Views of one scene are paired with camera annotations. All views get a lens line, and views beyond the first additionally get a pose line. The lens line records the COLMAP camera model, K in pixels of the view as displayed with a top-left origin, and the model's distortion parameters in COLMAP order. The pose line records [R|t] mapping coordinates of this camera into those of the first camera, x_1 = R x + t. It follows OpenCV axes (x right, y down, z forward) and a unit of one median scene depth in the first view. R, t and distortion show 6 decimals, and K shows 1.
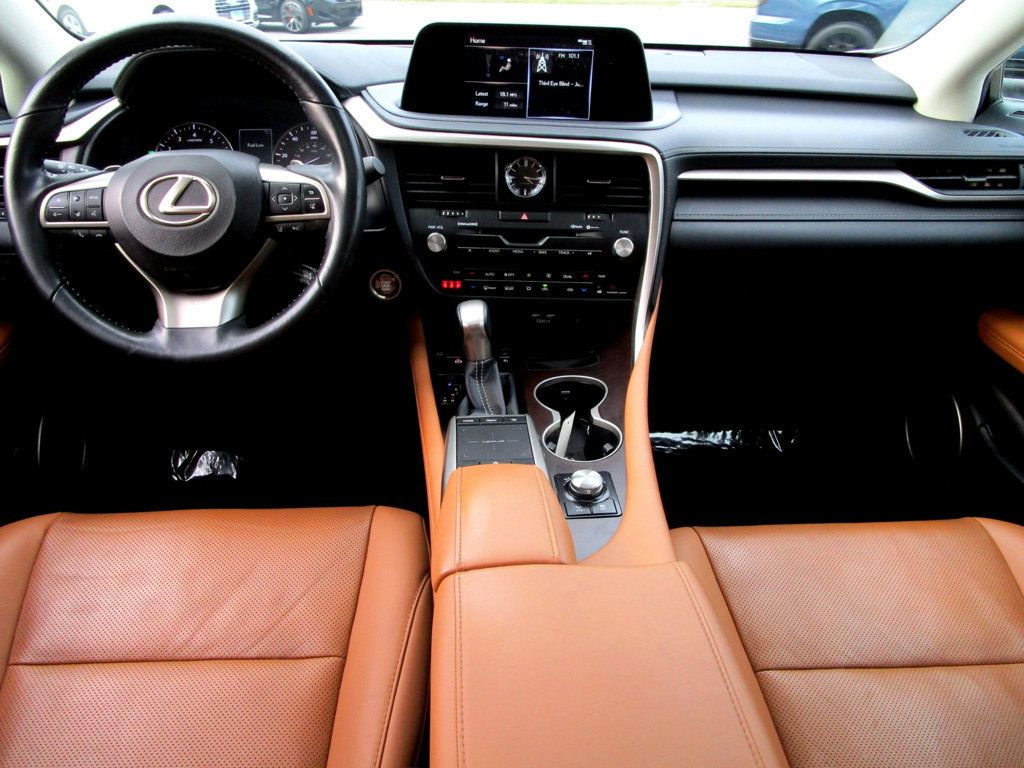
lens RADIAL K [[740.7, 0, 521.3], [0, 740.7, 384.7], [0, 0, 1]] dist [-0.043319, 0.024248]
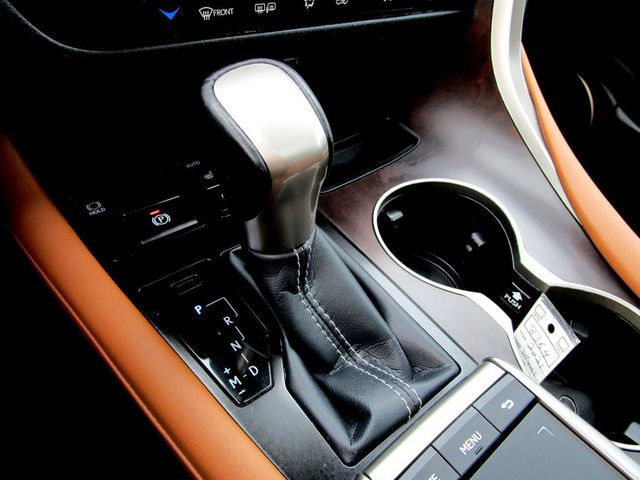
lens RADIAL K [[462.9, 0, 318.3], [0, 462.9, 244.9], [0, 0, 1]] dist [-0.043319, 0.024248]
pose [[0.815934, -0.343624, 0.464944, -0.158585], [0.158346, 0.906273, 0.391913, -0.121290], [-0.556037, -0.246153, 0.793871, 0.865568]]
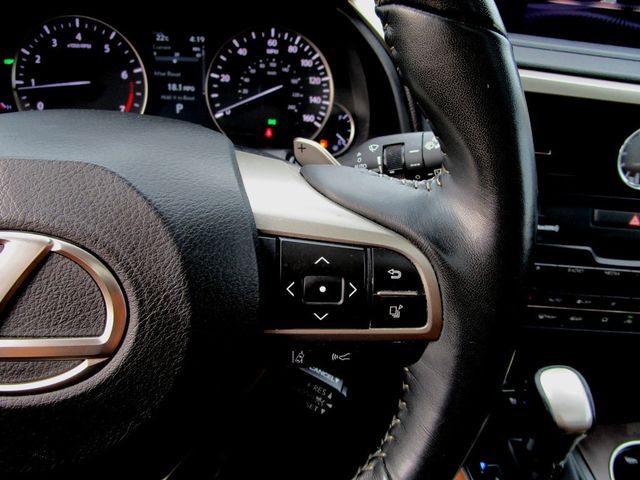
lens RADIAL K [[462.9, 0, 317.5], [0, 462.9, 241.2], [0, 0, 1]] dist [-0.043319, 0.024248]
pose [[0.998403, 0.045041, 0.034098, -0.292328], [-0.049150, 0.990131, 0.131245, -0.267833], [-0.027850, -0.132711, 0.990763, 0.687750]]
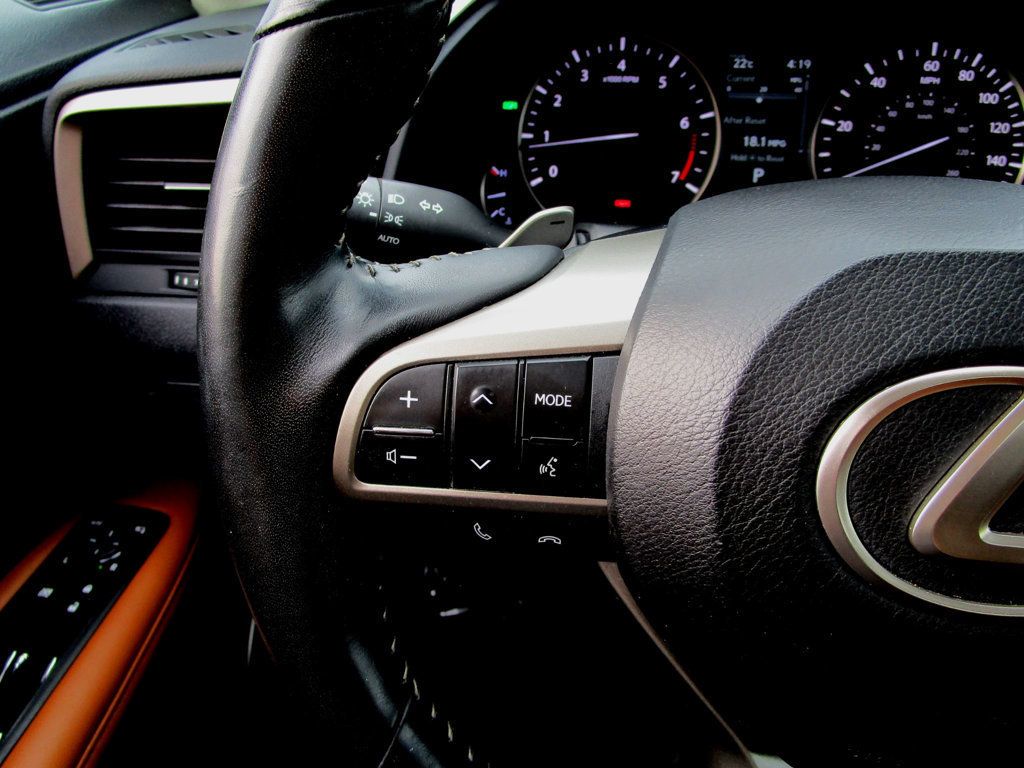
lens RADIAL K [[740.7, 0, 498.4], [0, 740.7, 391.9], [0, 0, 1]] dist [-0.043319, 0.024248]
pose [[0.976649, 0.099254, -0.190542, -0.483838], [-0.070756, 0.986007, 0.150943, -0.255610], [0.202858, -0.133936, 0.970005, 0.664210]]
